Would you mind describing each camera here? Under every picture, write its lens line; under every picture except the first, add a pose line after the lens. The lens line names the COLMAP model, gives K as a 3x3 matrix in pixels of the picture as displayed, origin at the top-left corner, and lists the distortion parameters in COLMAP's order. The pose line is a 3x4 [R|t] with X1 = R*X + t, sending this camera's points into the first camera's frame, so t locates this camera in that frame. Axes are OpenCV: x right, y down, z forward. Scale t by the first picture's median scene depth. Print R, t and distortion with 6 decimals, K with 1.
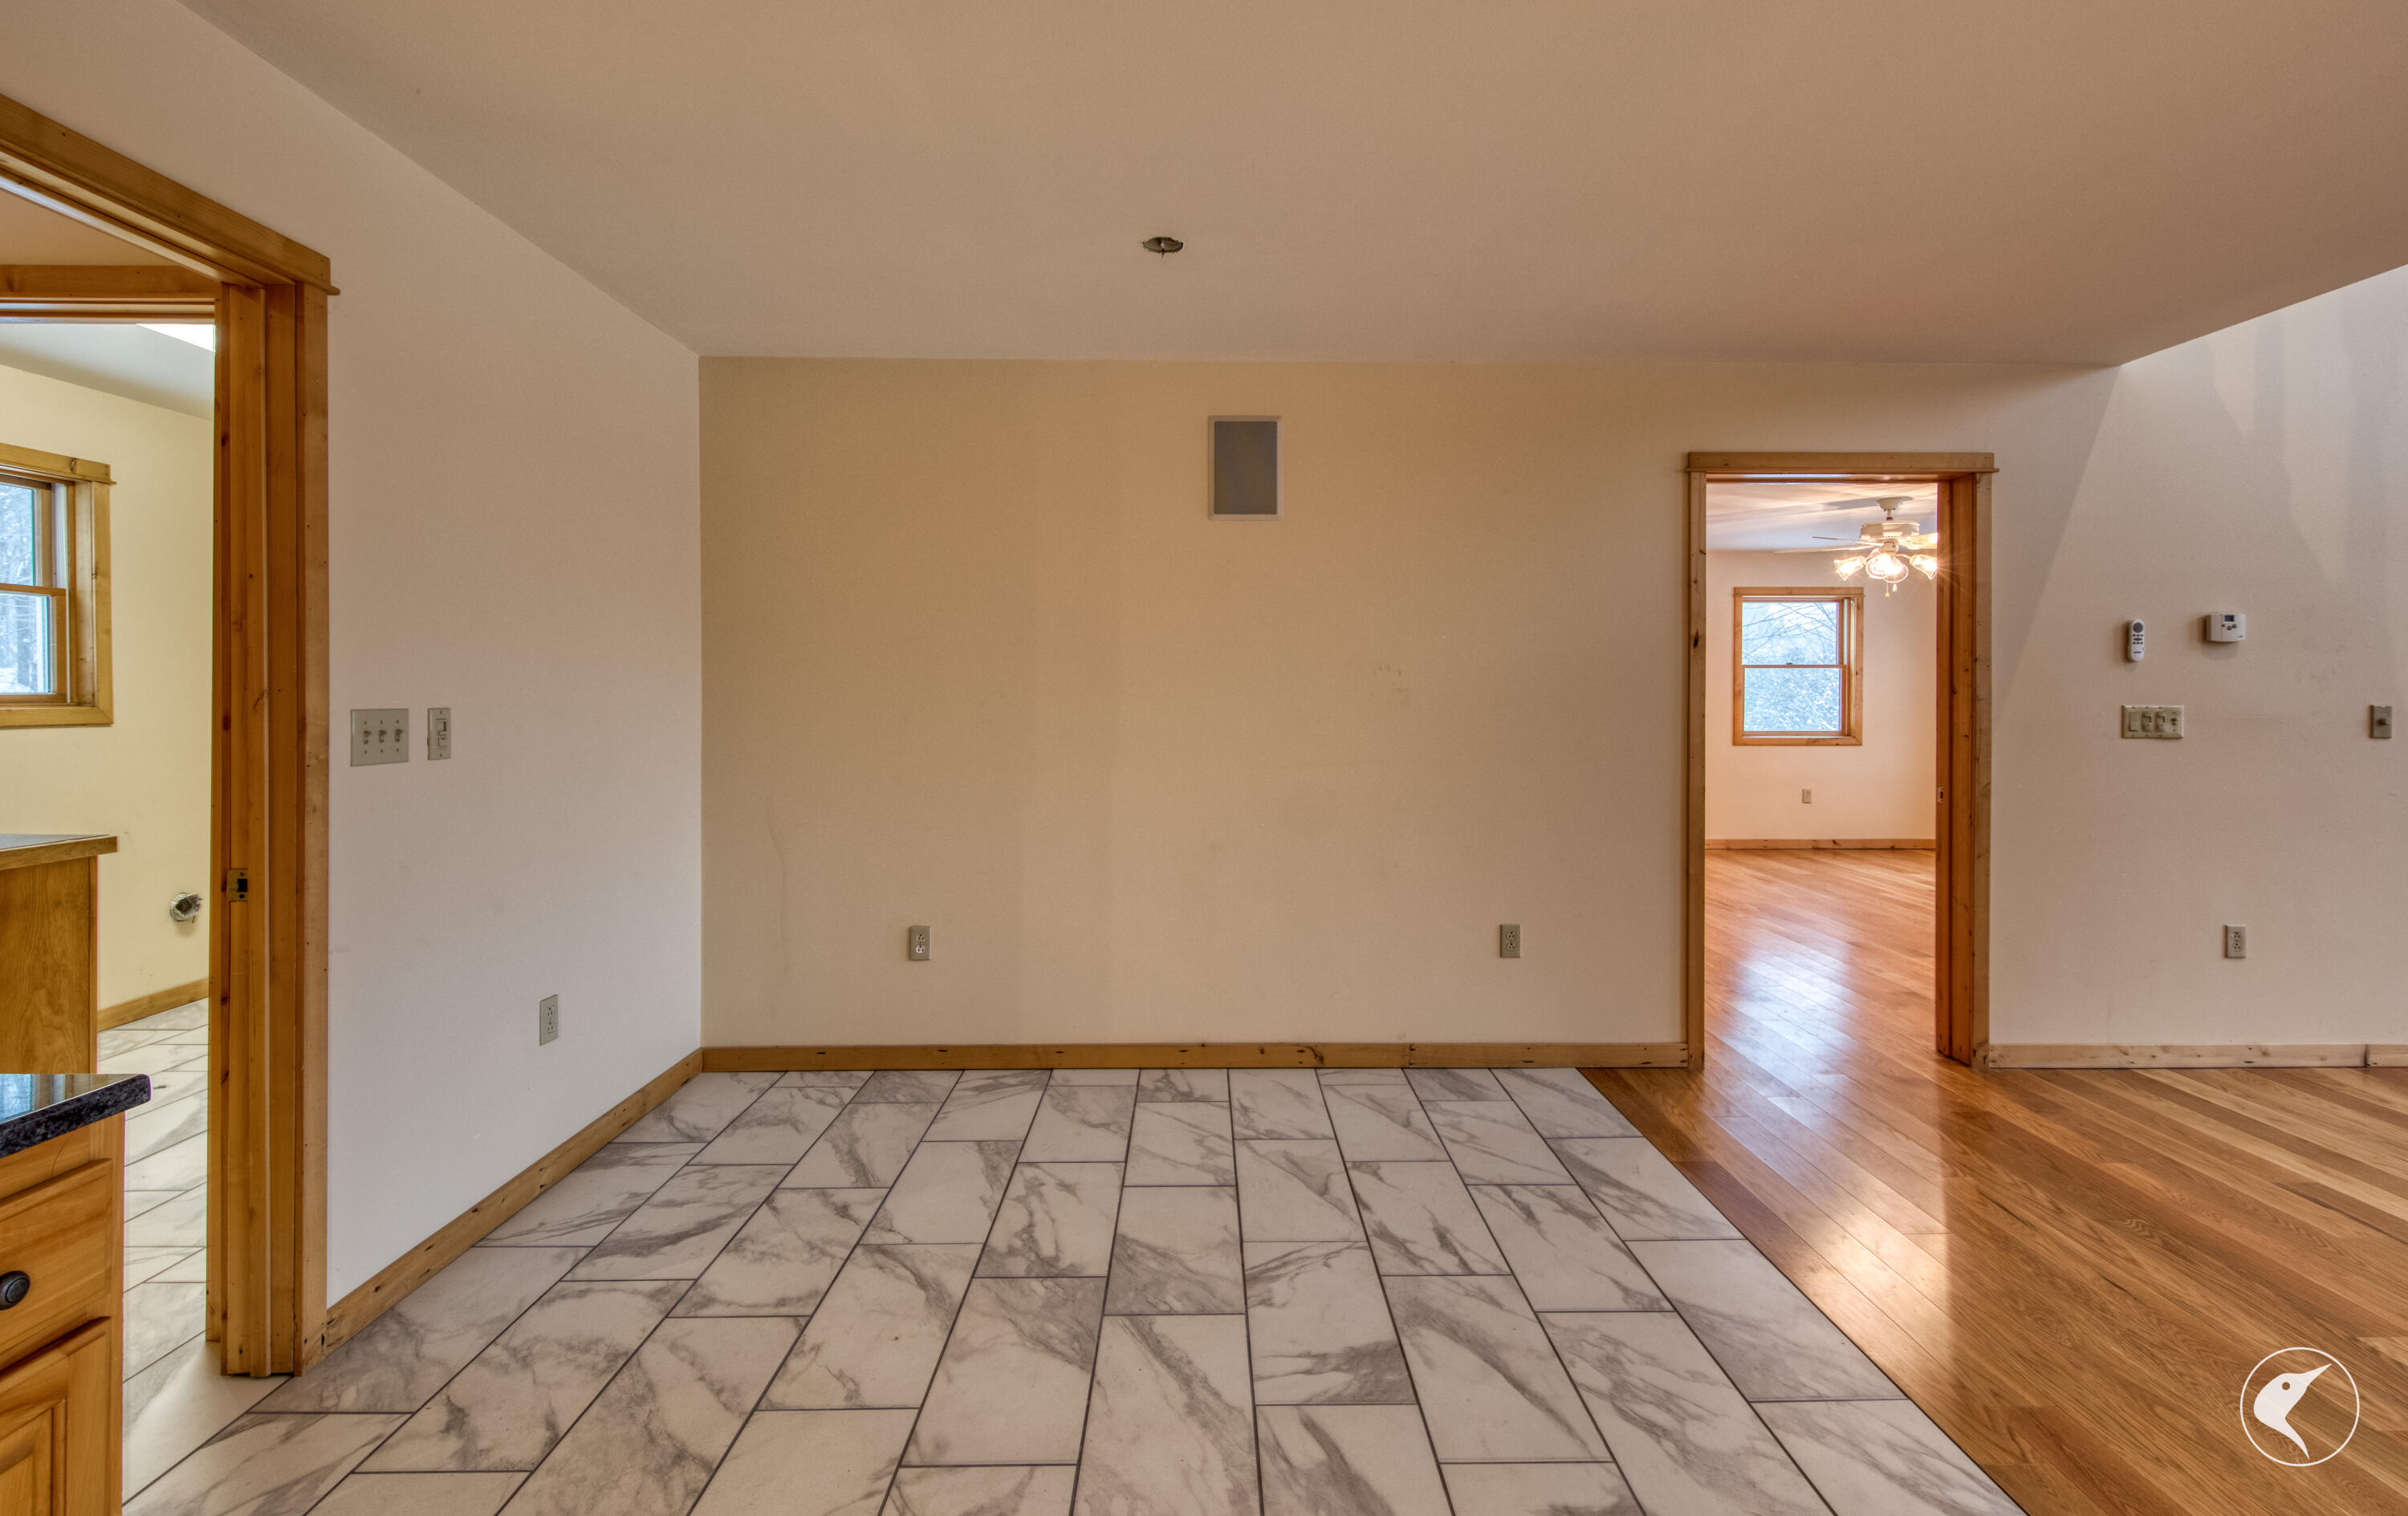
lens RADIAL K [[1159.2, 0, 1187.7], [0, 1159.2, 704.9], [0, 0, 1]] dist [0.004493, -0.000090]
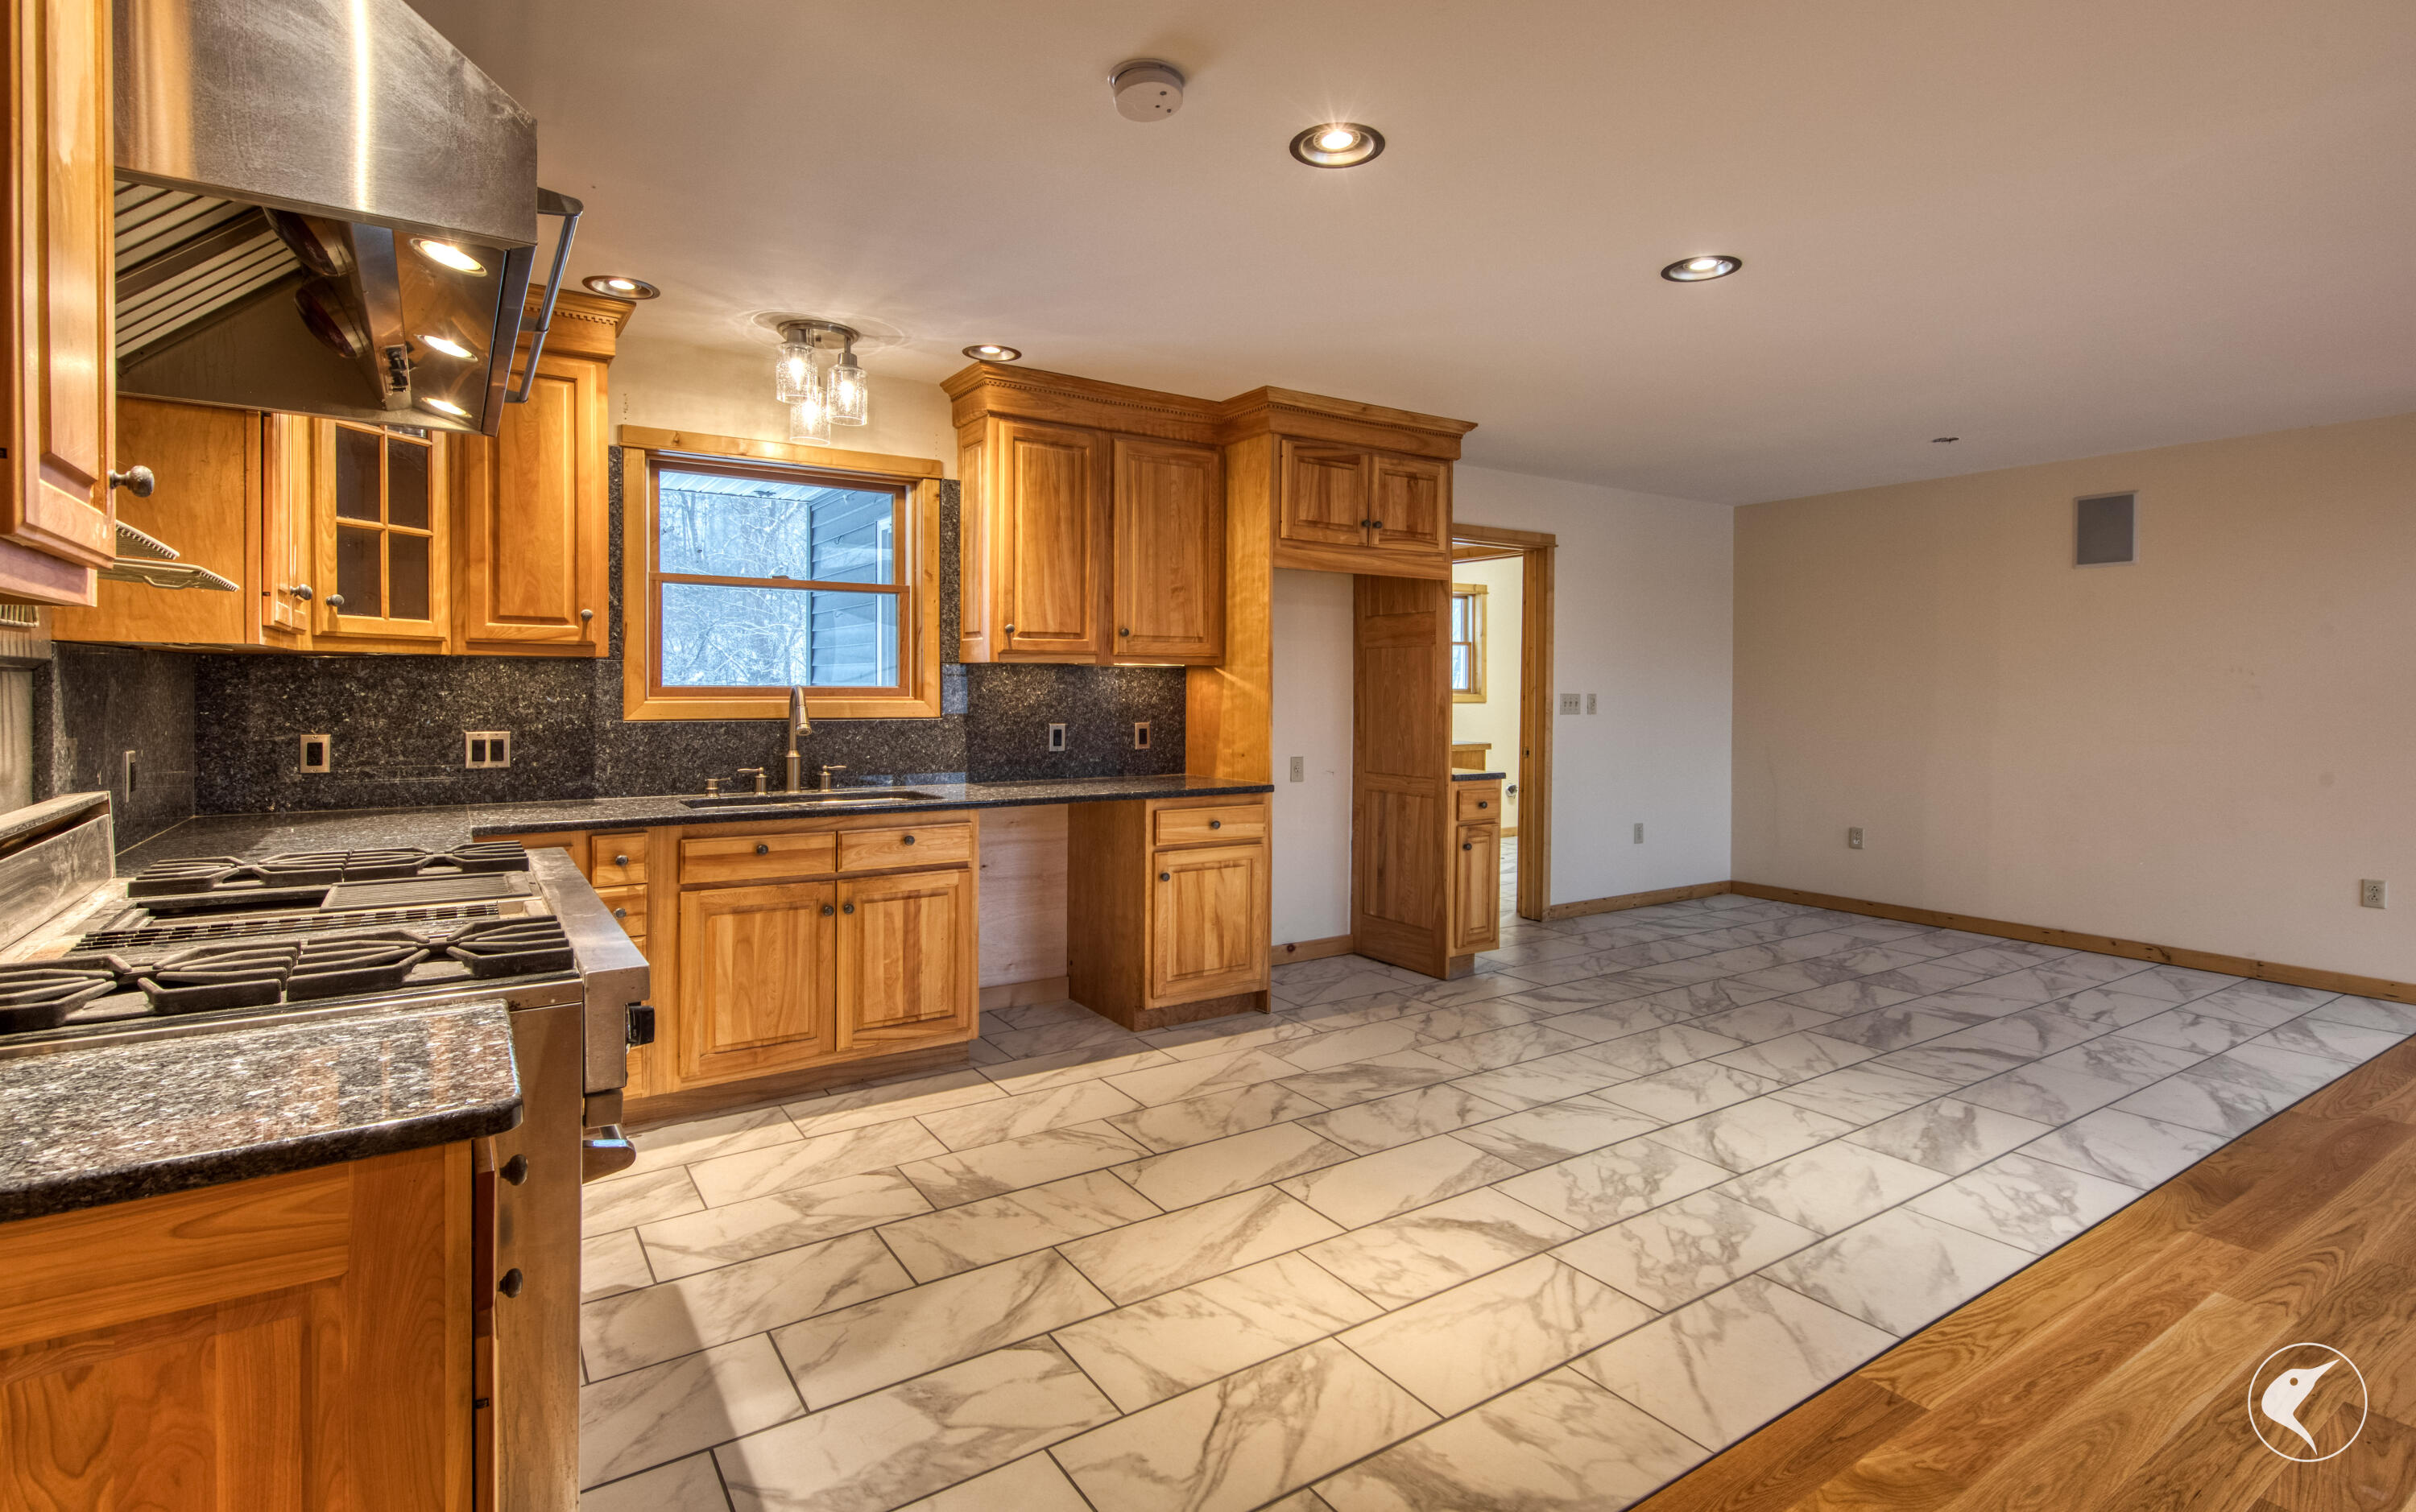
lens RADIAL K [[1163.0, 0, 1191.7], [0, 1163.0, 702.7], [0, 0, 1]] dist [0.004493, -0.000090]
pose [[0.557928, 0.010319, -0.829825, 0.867067], [-0.009185, 0.999938, 0.006259, 0.012496], [0.829838, 0.004130, 0.557989, -1.013260]]
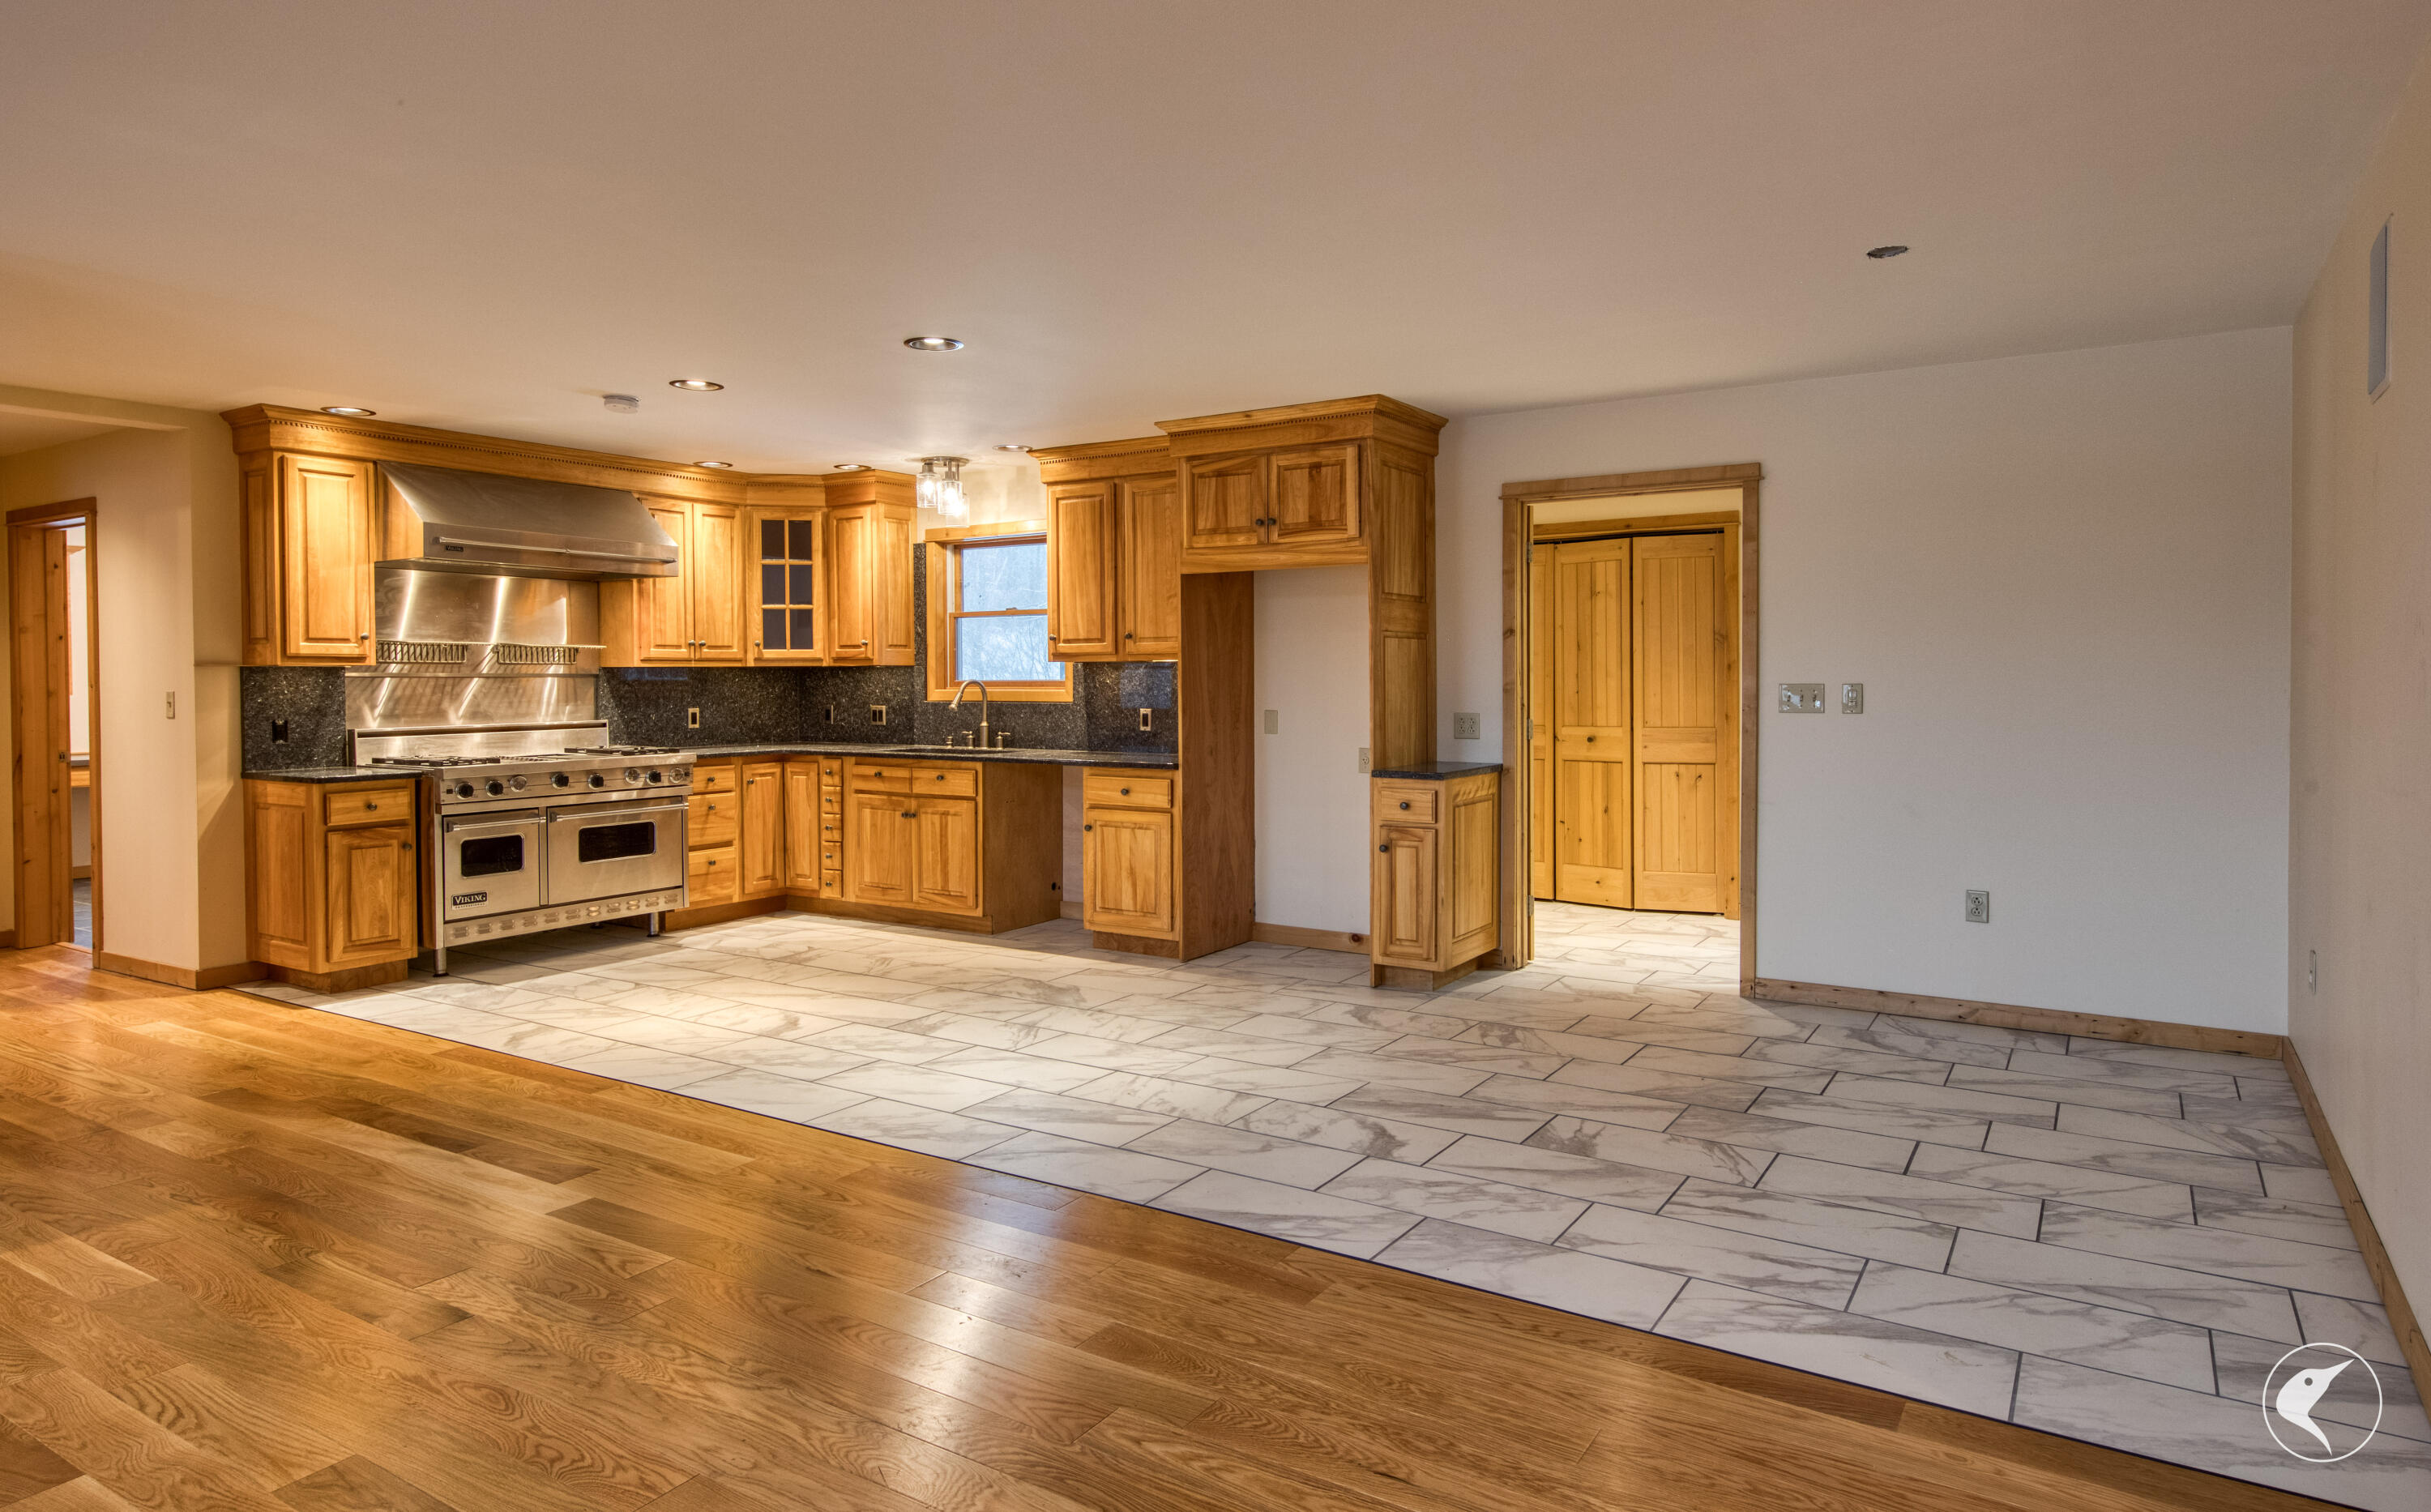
lens RADIAL K [[1513.6, 0, 1281.0], [0, 1513.6, 699.5], [0, 0, 1]] dist [0.004958, 0.005463]
pose [[-0.543002, 0.010791, -0.839662, 1.512374], [-0.004020, 0.999873, 0.015450, -0.004282], [0.839722, 0.011765, -0.542890, 1.350986]]
